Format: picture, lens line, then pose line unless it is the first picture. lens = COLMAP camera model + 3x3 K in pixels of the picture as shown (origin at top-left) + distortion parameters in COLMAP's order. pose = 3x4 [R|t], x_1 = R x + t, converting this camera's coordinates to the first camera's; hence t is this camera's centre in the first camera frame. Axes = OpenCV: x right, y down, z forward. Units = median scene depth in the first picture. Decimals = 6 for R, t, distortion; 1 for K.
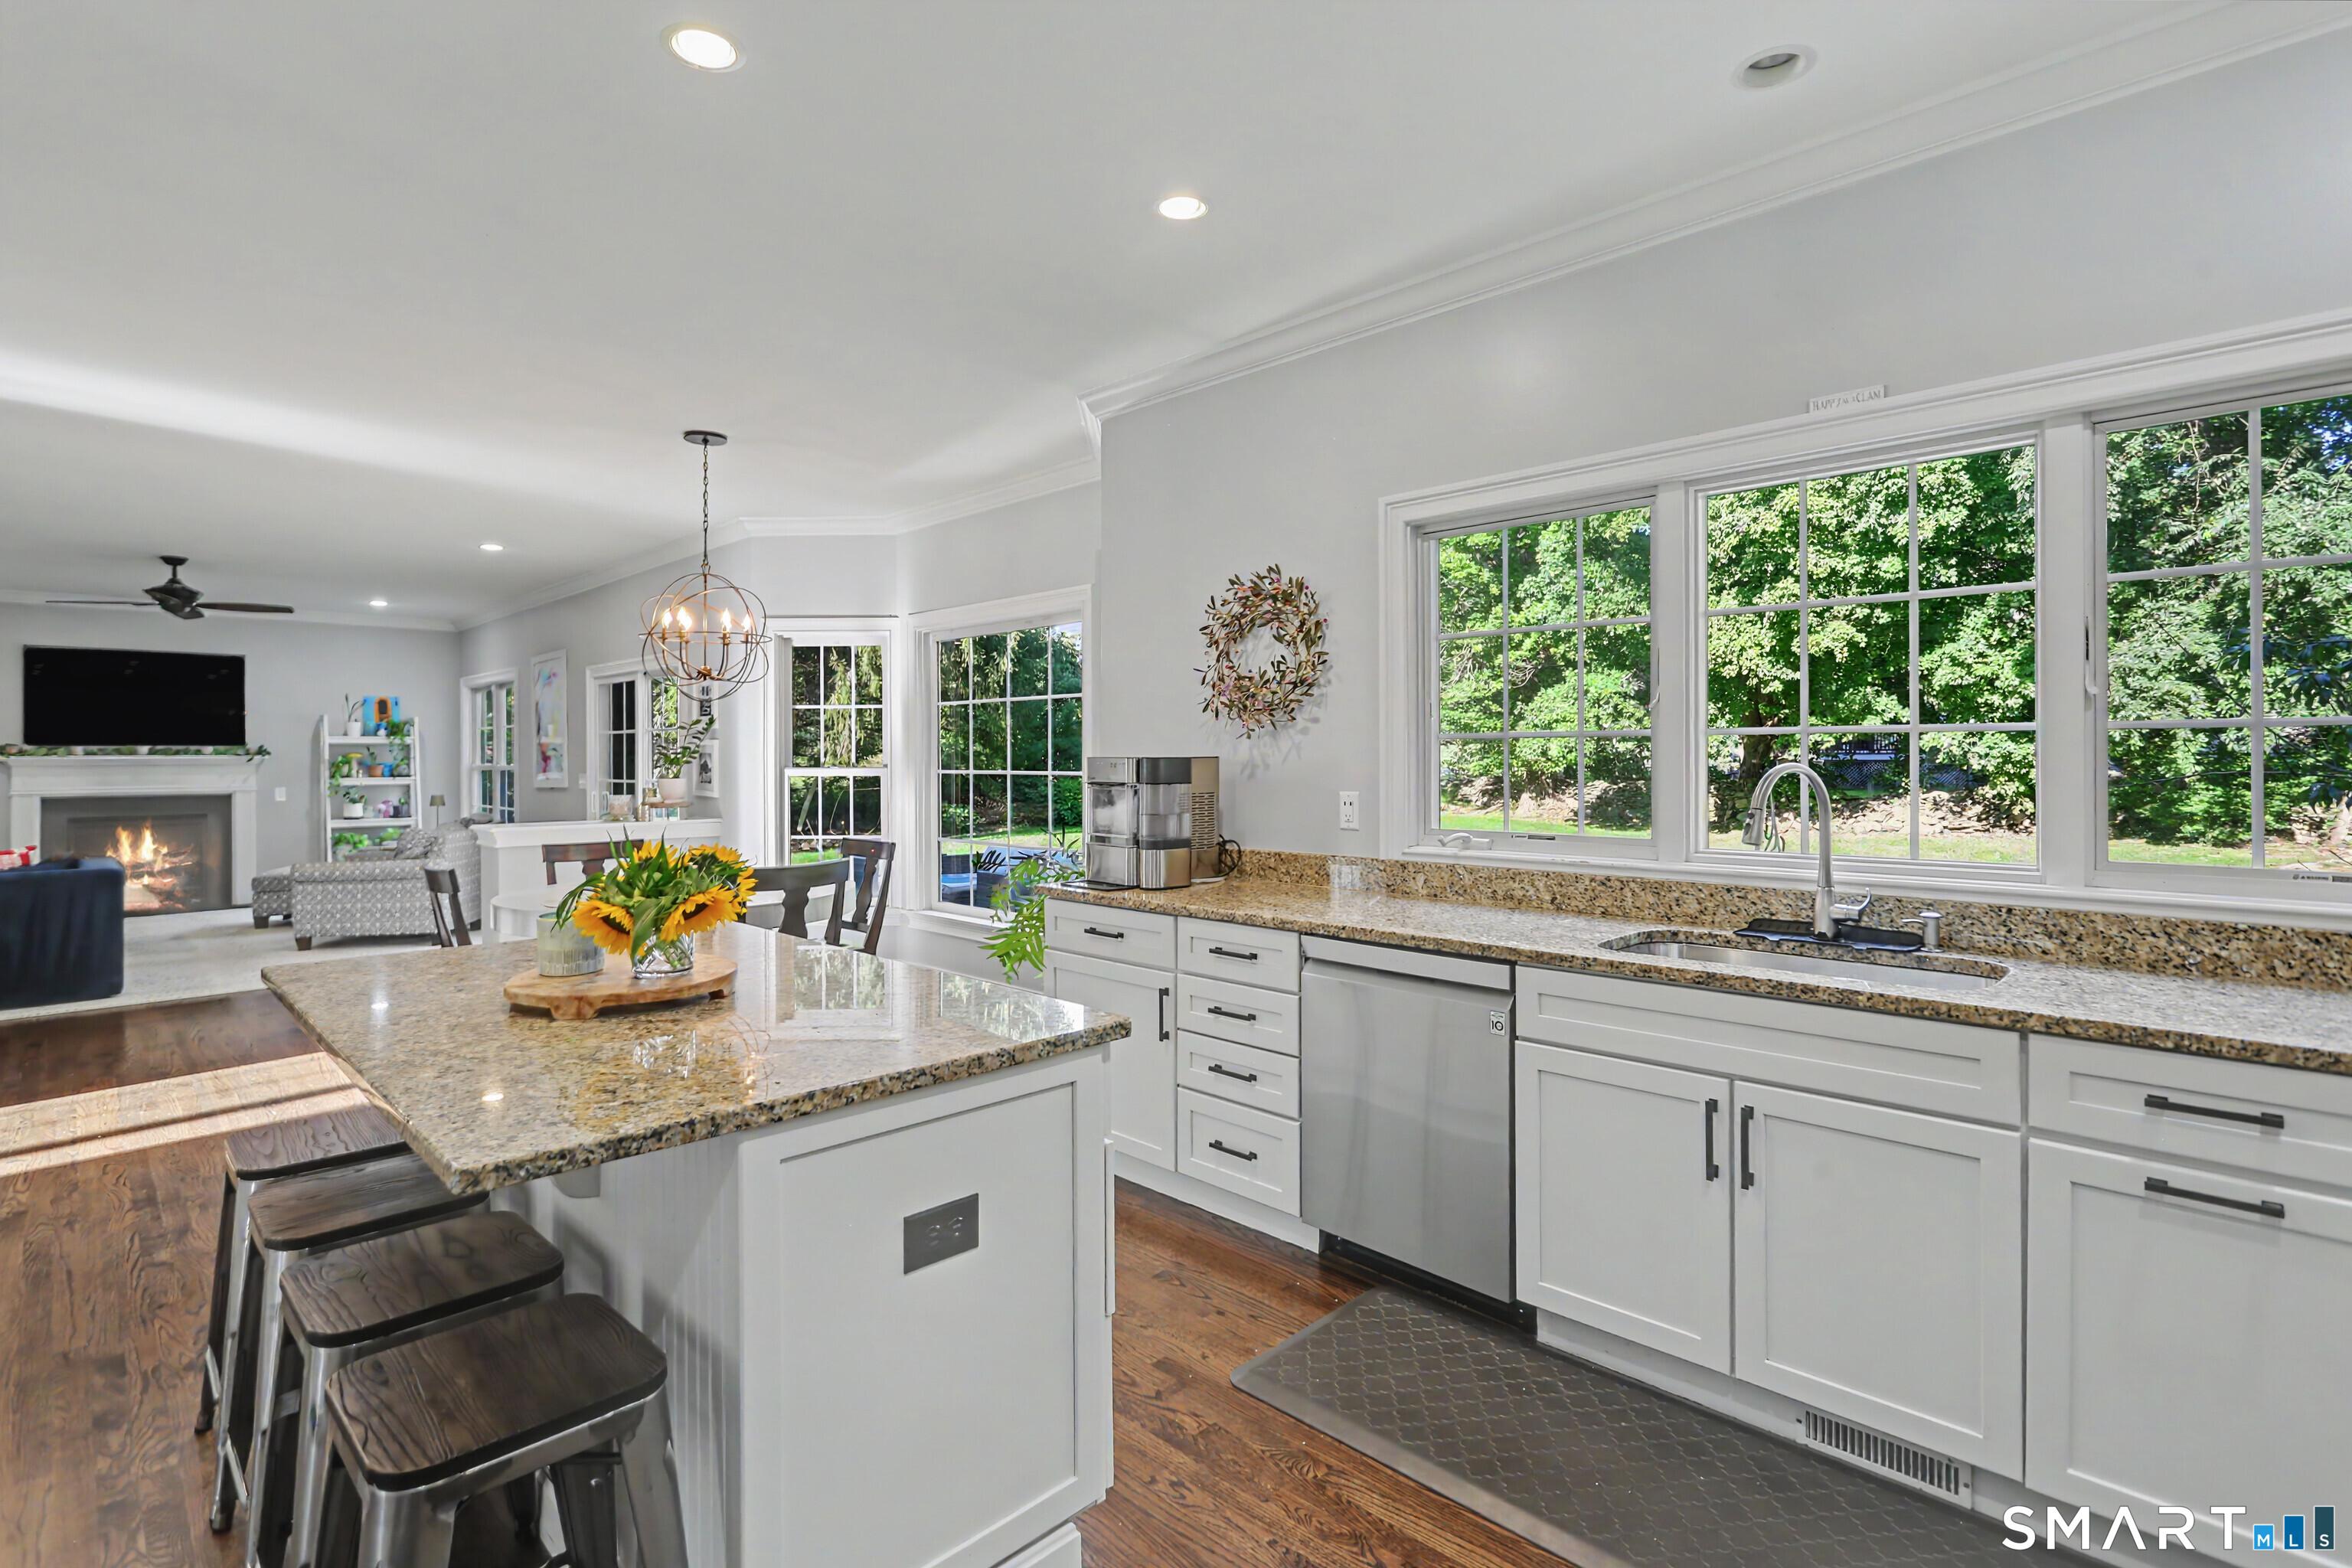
lens RADIAL K [[1135.0, 0, 1178.0], [0, 1135.0, 759.6], [0, 0, 1]] dist [-0.006724, -0.000429]
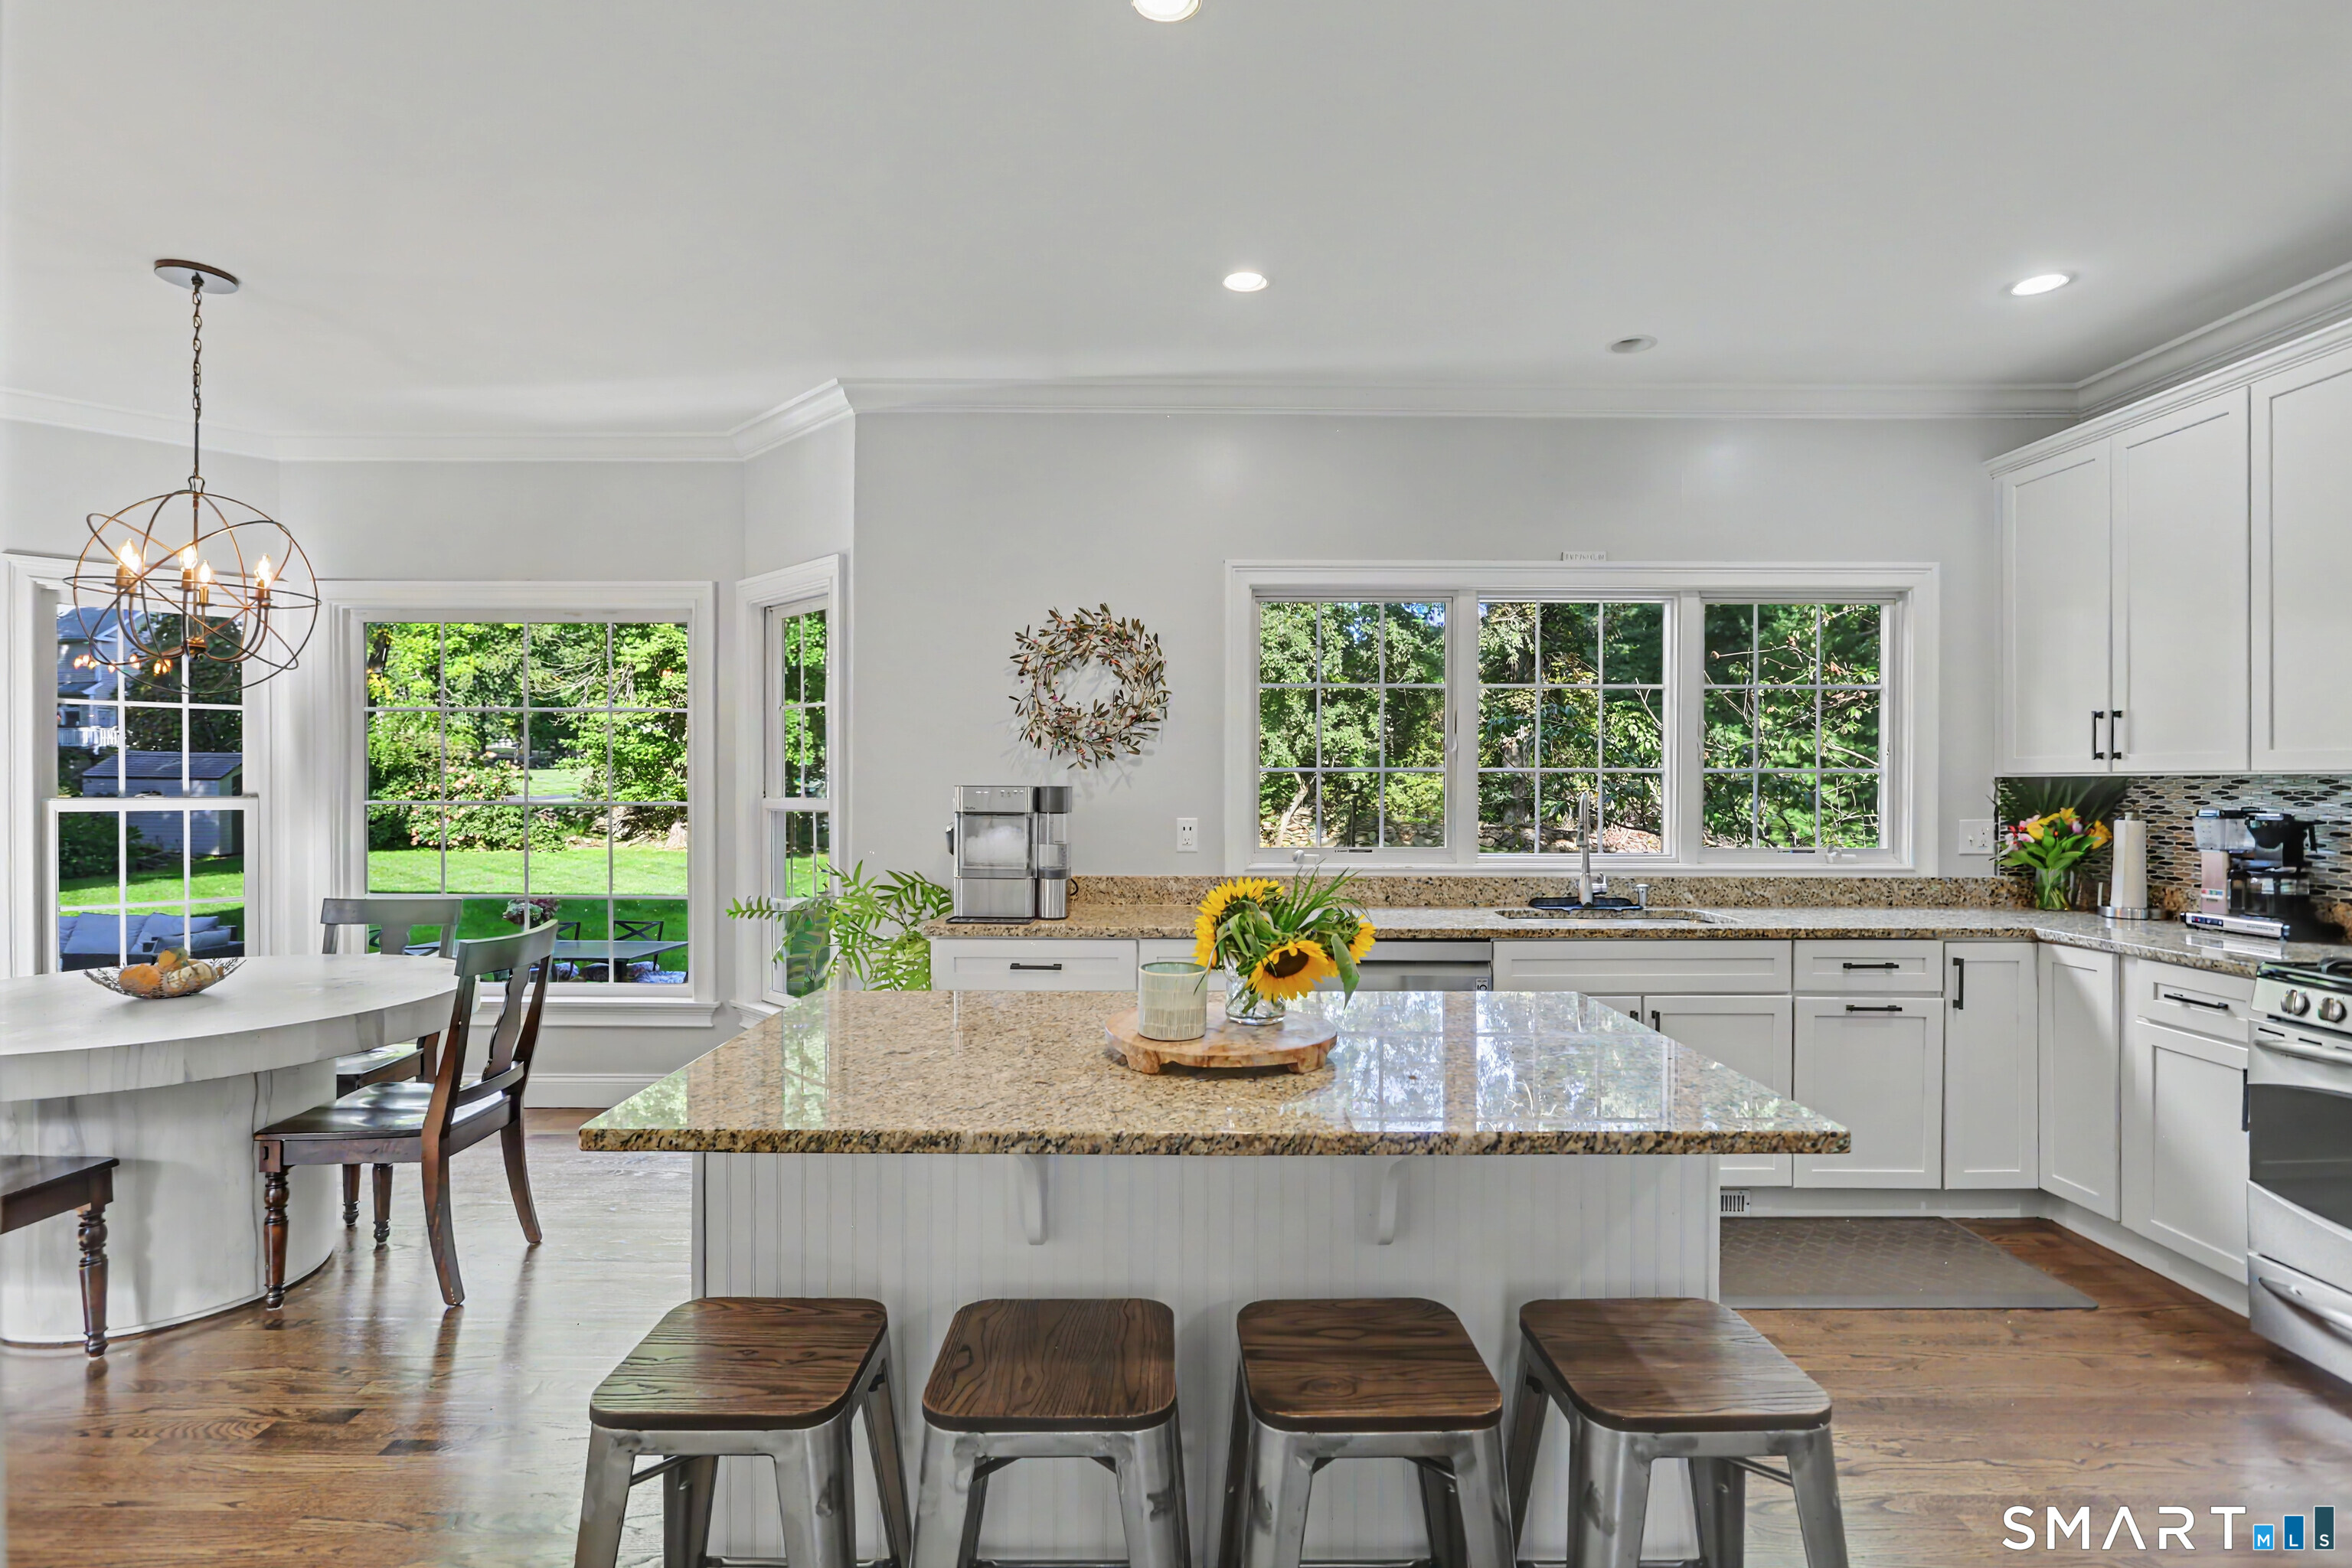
lens RADIAL K [[1135.0, 0, 1182.9], [0, 1135.0, 803.2], [0, 0, 1]] dist [-0.006724, -0.000429]
pose [[0.696881, -0.007360, 0.717149, -0.693430], [-0.002444, 0.999917, 0.012637, -0.000390], [-0.717183, -0.010559, 0.696805, 0.239143]]
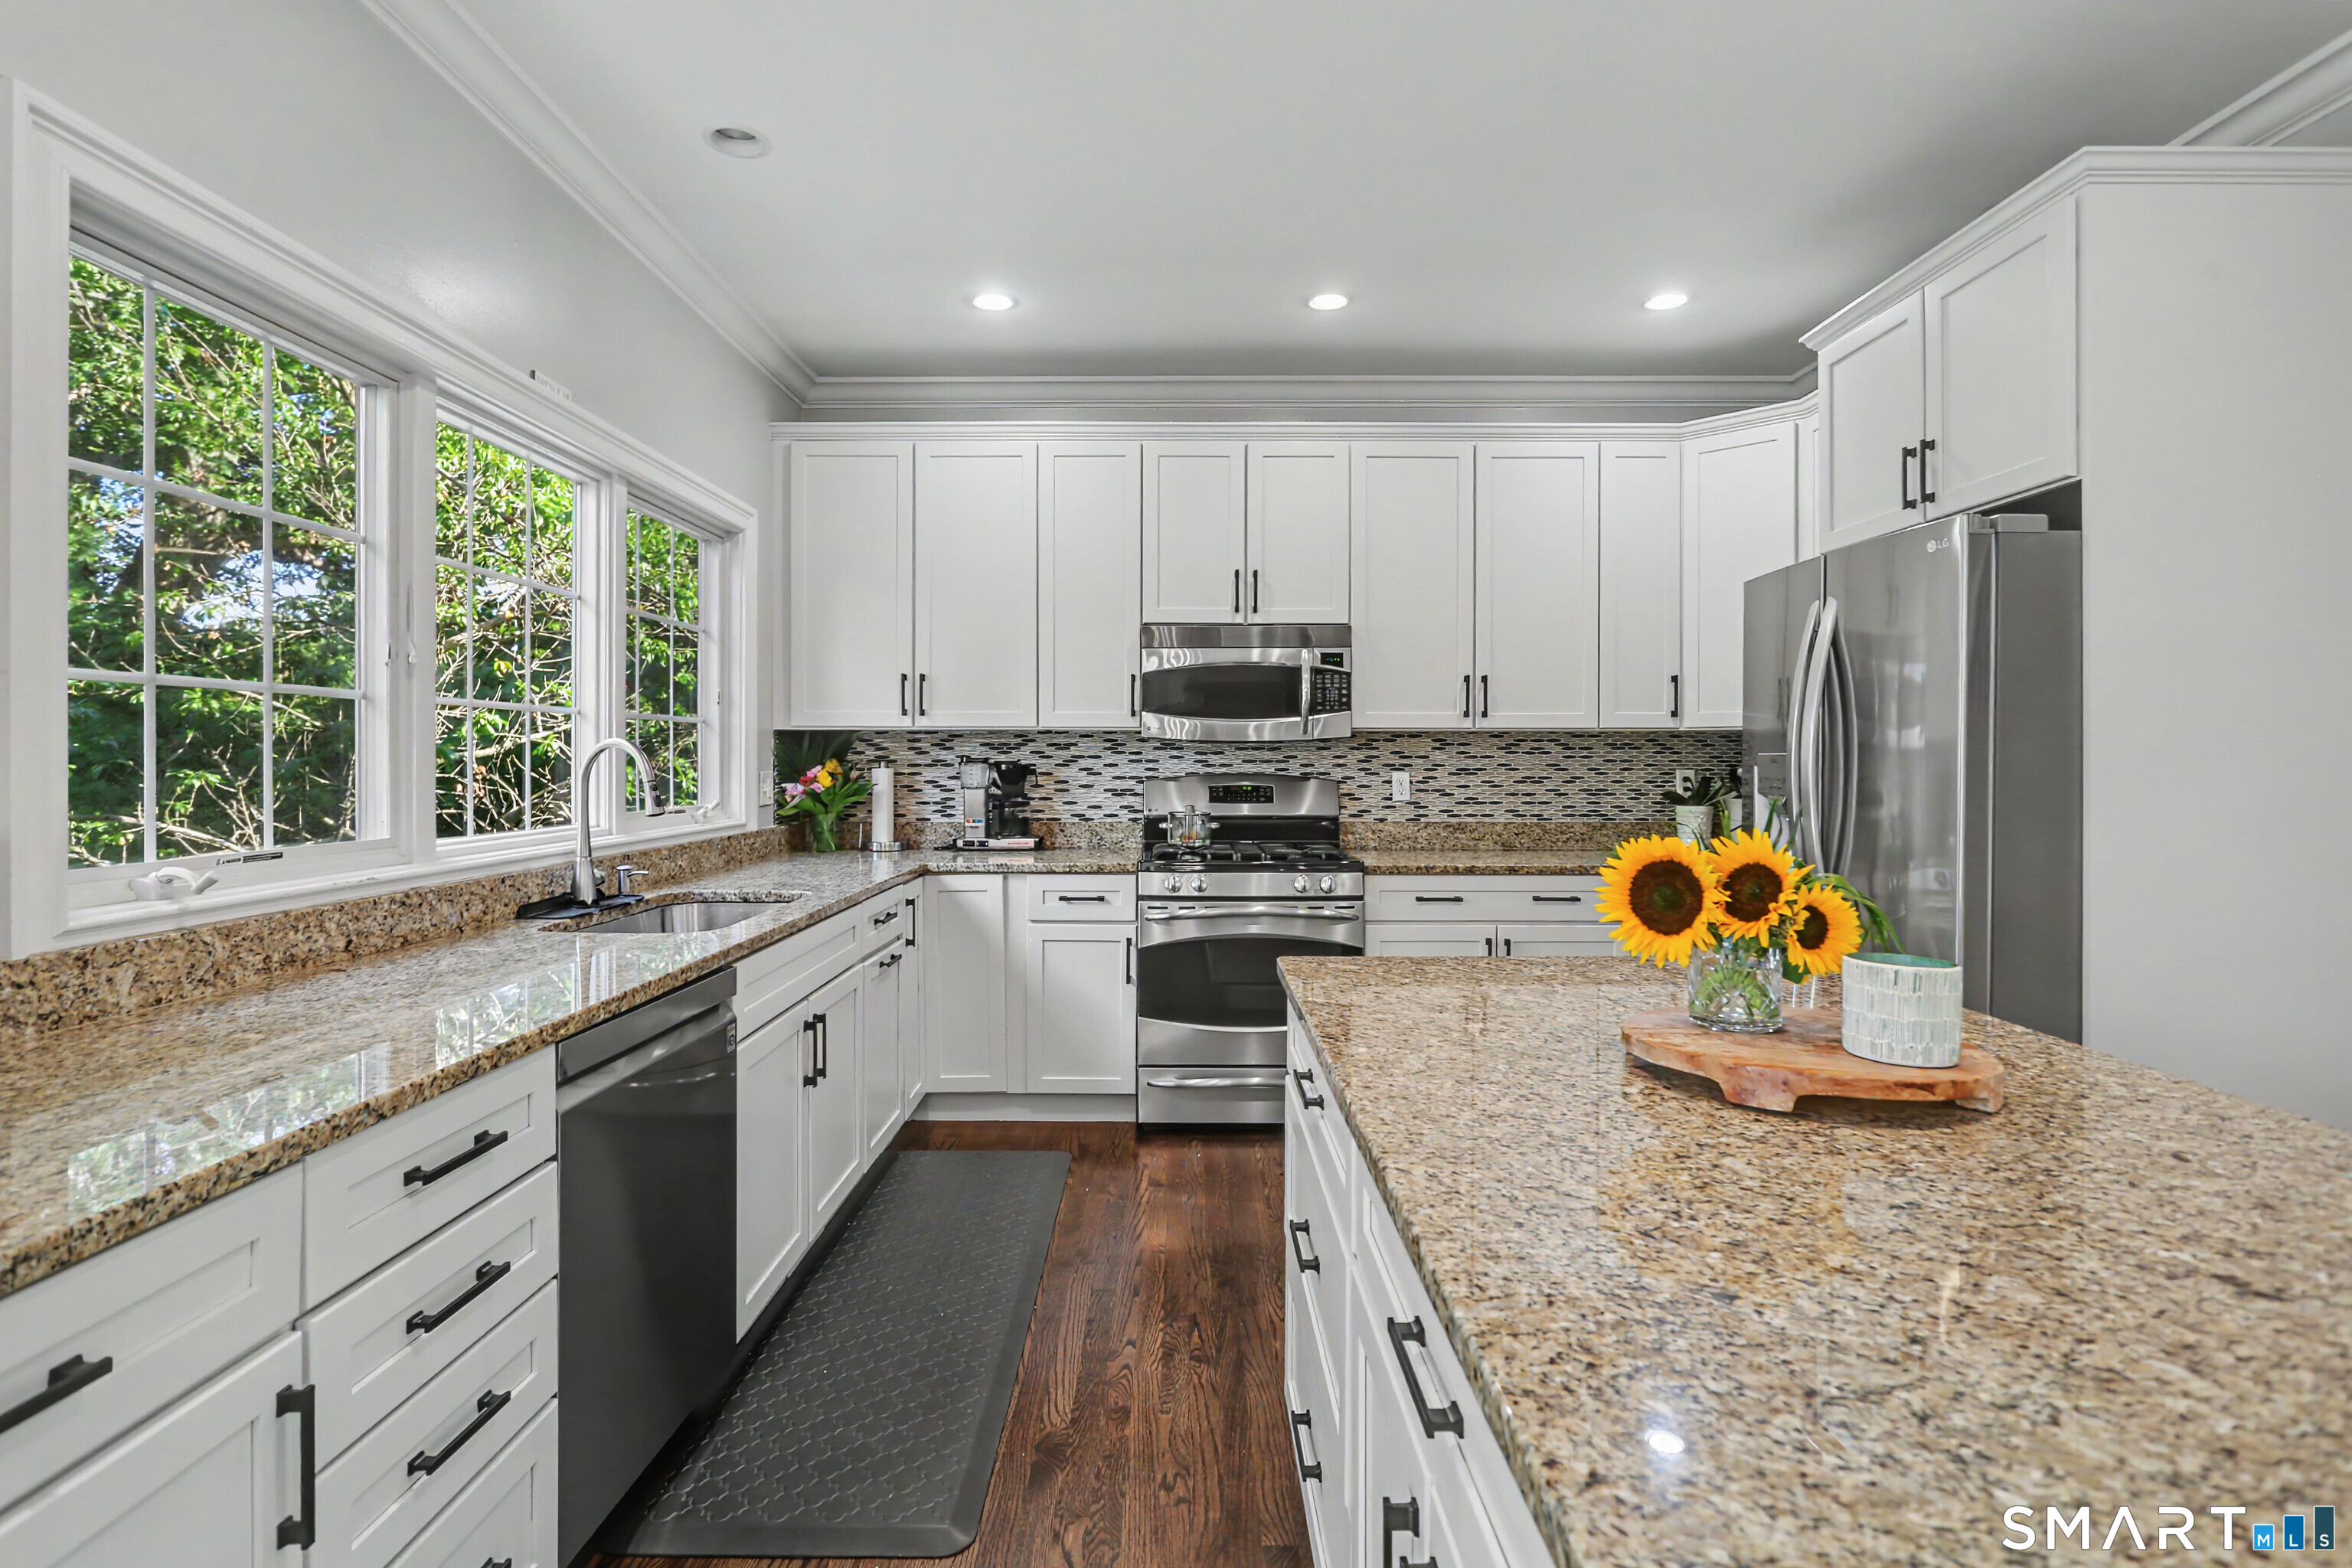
lens RADIAL K [[1135.0, 0, 1179.8], [0, 1135.0, 778.5], [0, 0, 1]] dist [-0.006724, -0.000429]
pose [[-0.720837, -0.010183, 0.693030, -0.408093], [0.002429, 0.999849, 0.017218, 0.018177], [-0.693101, 0.014095, -0.720703, 1.030204]]
